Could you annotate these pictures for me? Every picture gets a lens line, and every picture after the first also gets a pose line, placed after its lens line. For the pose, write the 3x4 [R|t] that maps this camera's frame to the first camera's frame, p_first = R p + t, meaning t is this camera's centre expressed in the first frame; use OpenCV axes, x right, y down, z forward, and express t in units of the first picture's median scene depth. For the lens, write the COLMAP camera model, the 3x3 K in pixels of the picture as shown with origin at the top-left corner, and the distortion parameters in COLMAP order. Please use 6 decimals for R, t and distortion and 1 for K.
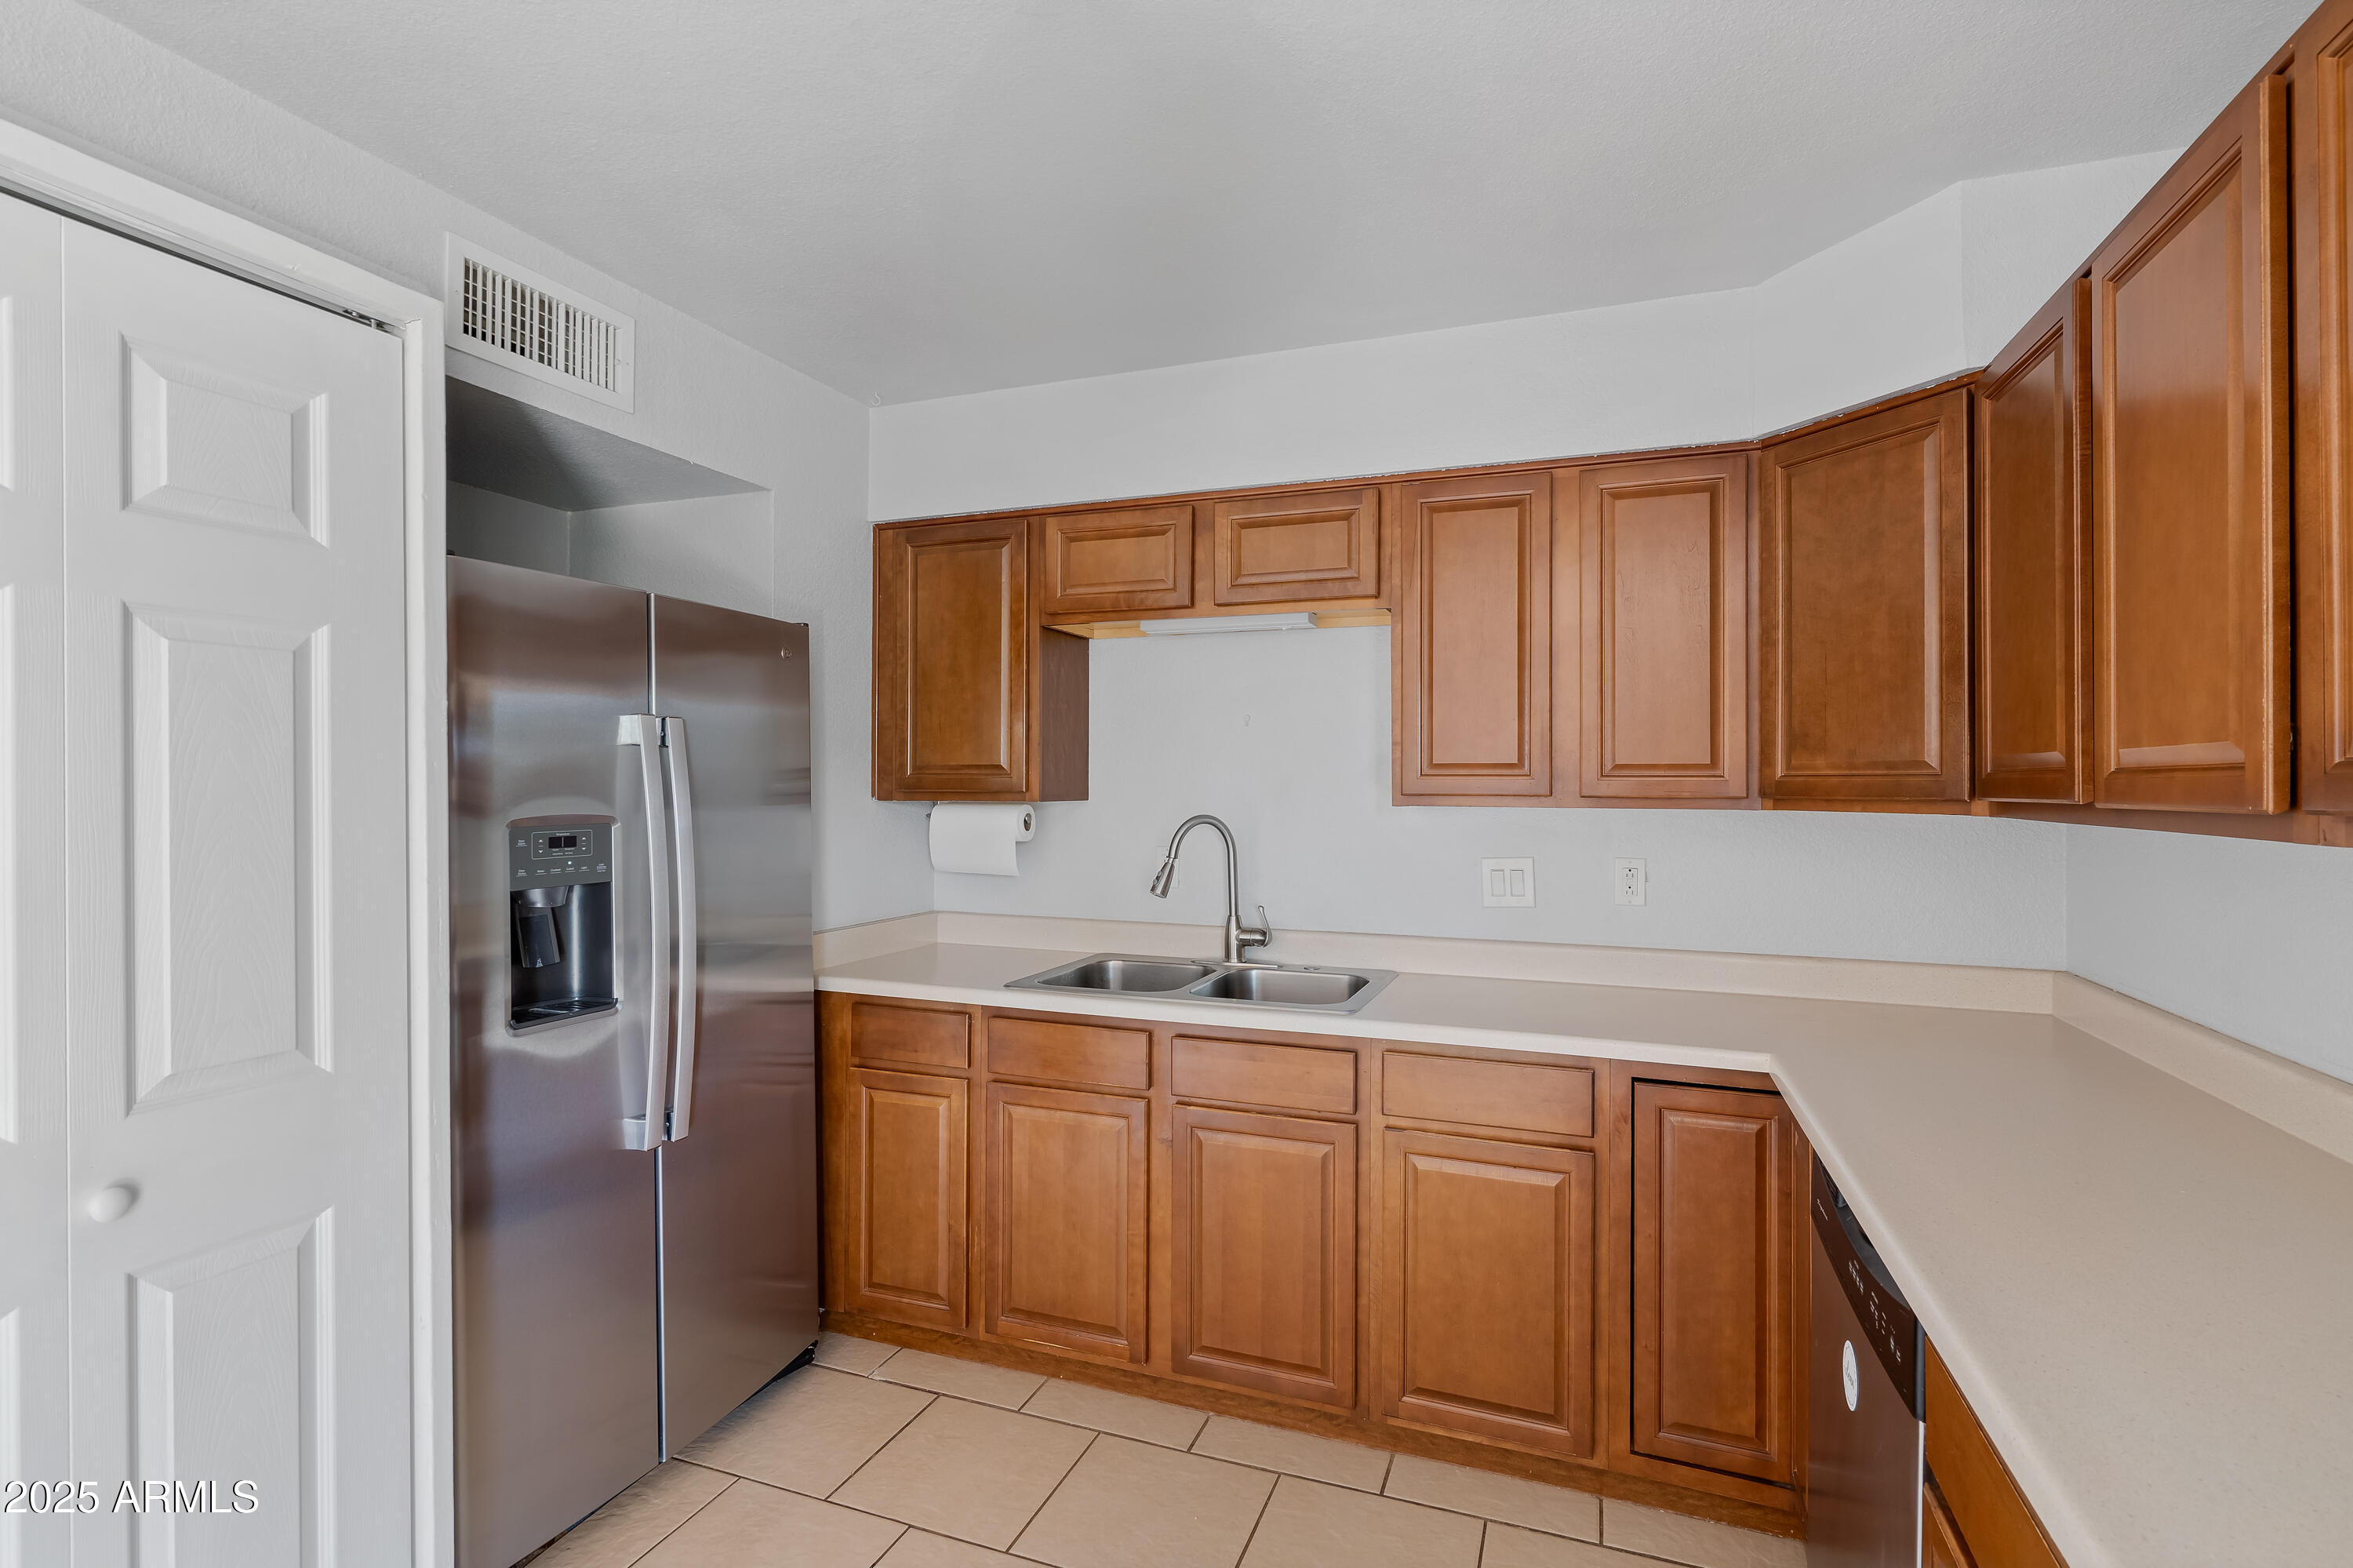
lens RADIAL K [[1108.4, 0, 1177.7], [0, 1108.4, 777.9], [0, 0, 1]] dist [-0.001584, 0.001785]
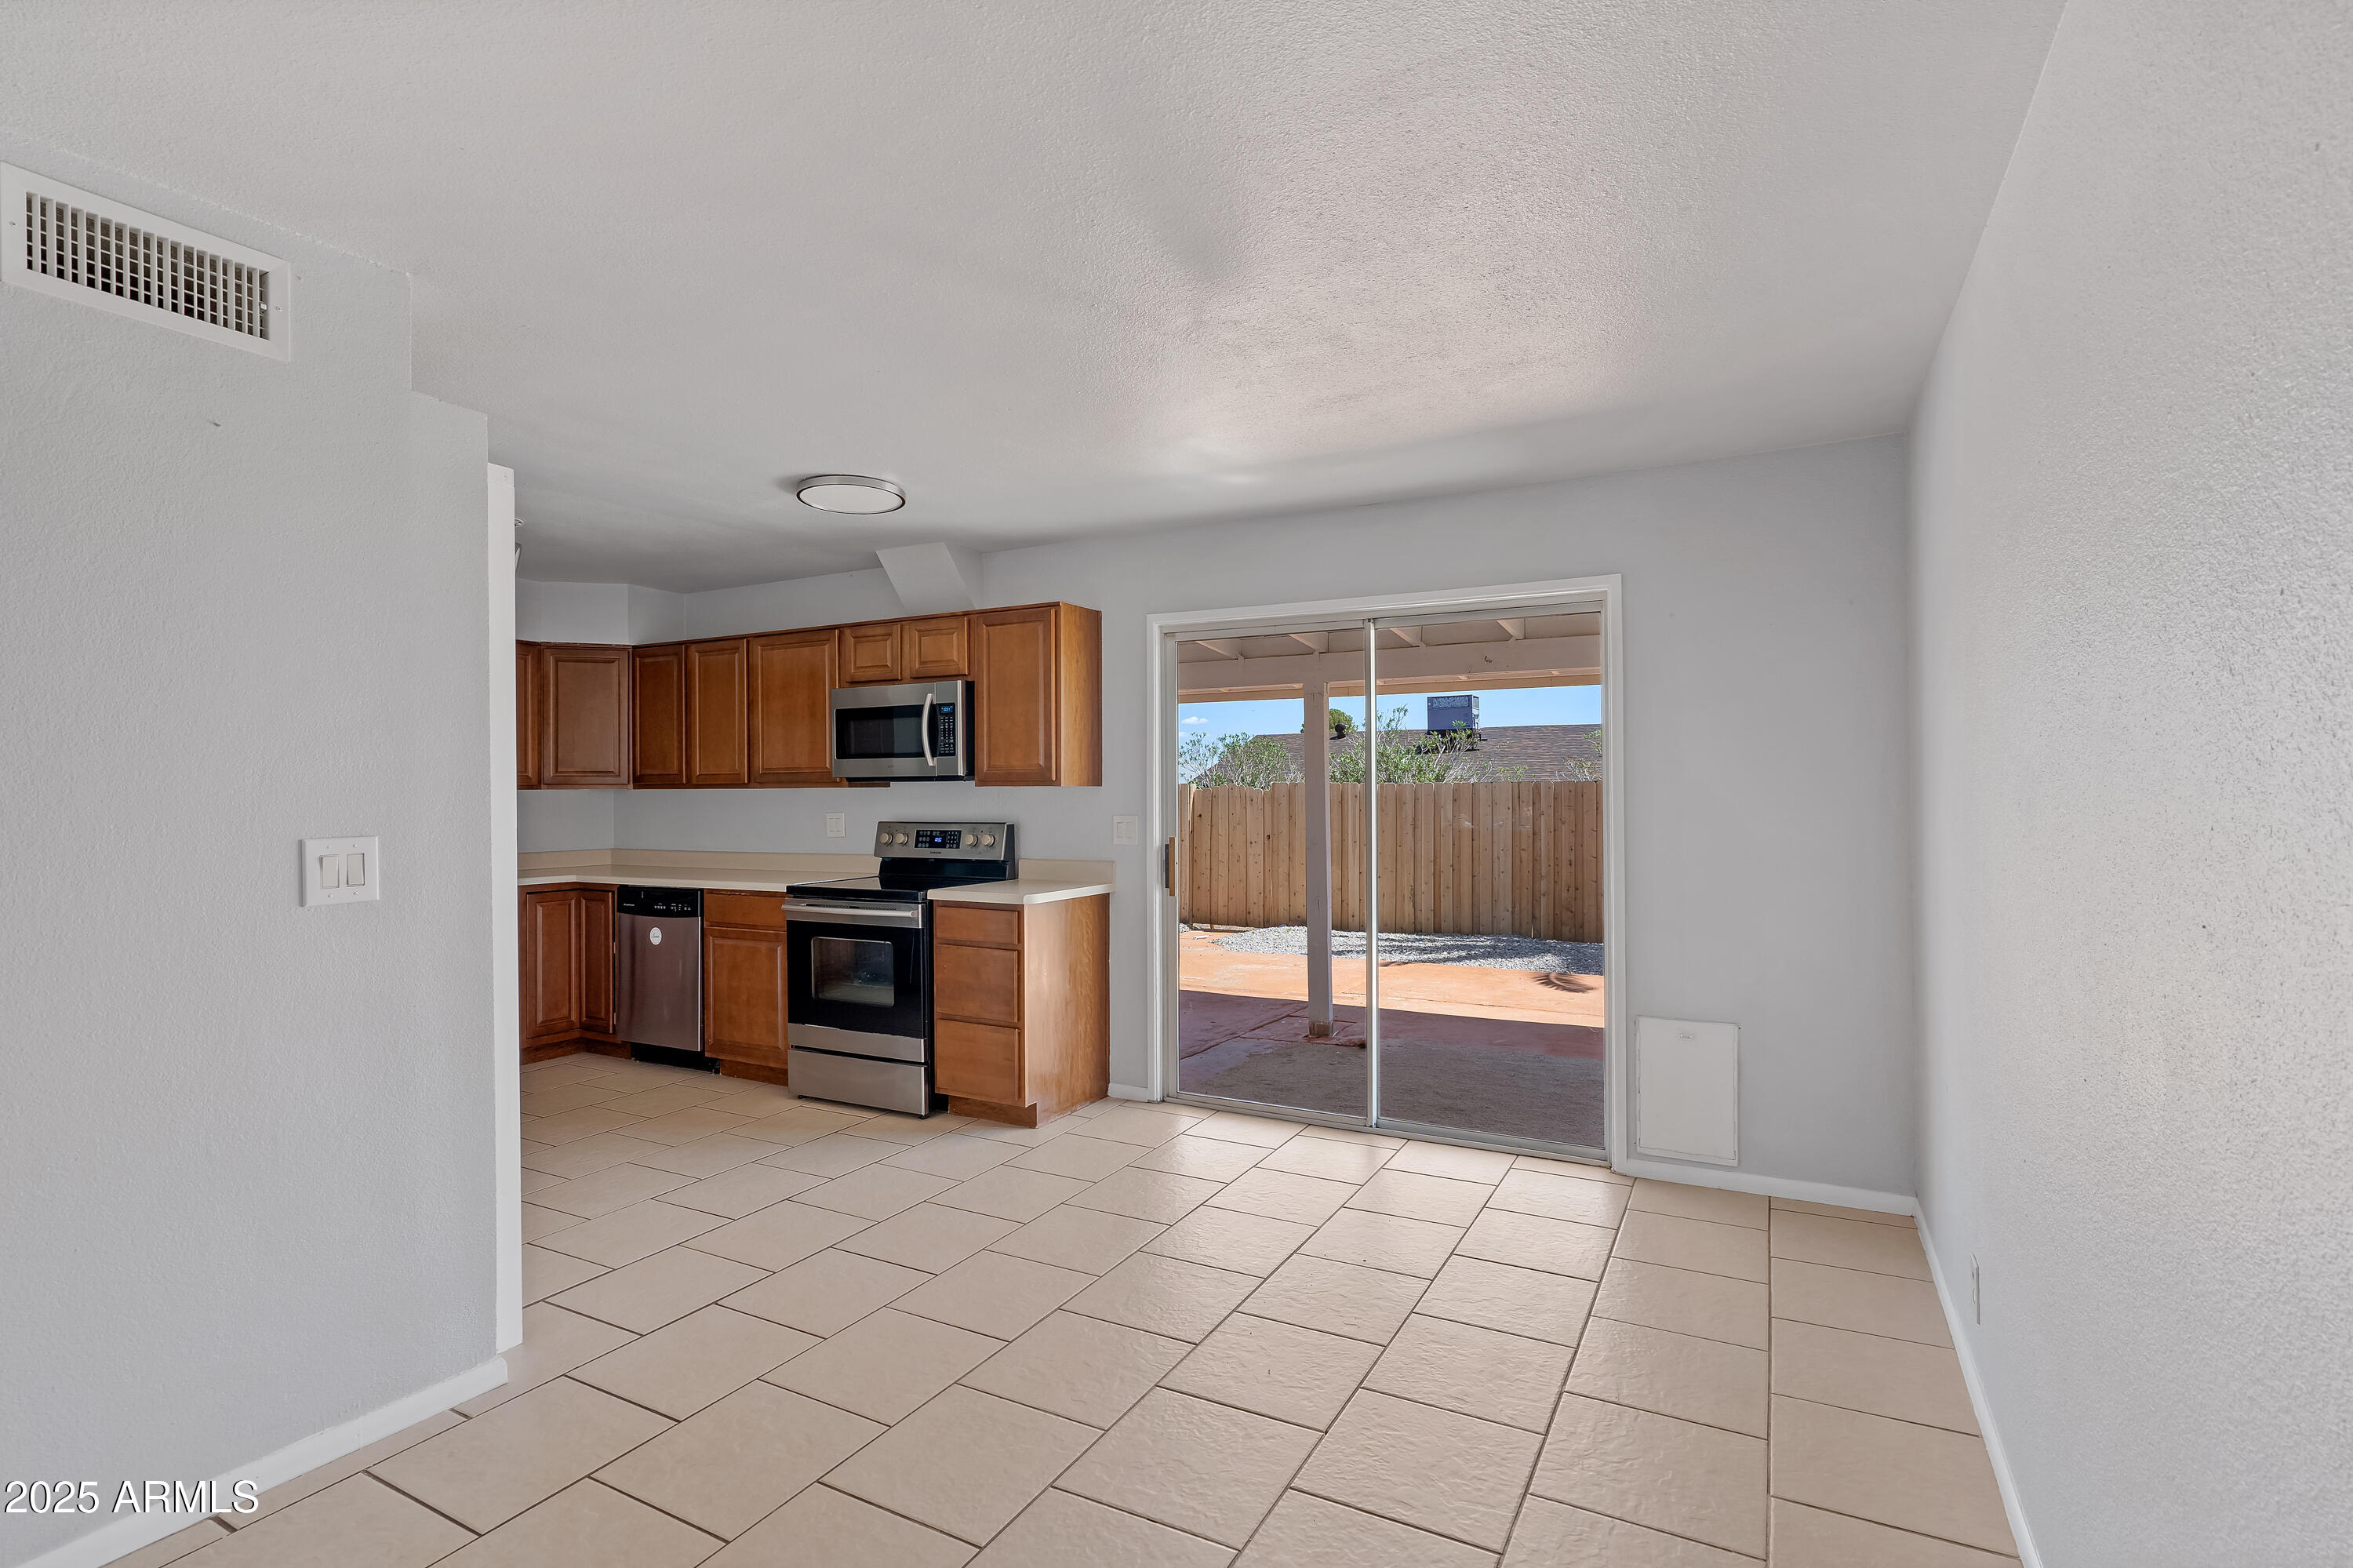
lens RADIAL K [[1108.4, 0, 1189.2], [0, 1108.4, 780.4], [0, 0, 1]] dist [-0.001584, 0.001785]
pose [[0.136815, 0.004878, 0.990585, -1.661049], [0.001101, 0.999987, -0.005076, 0.021569], [-0.990596, 0.001786, 0.136807, -0.753682]]
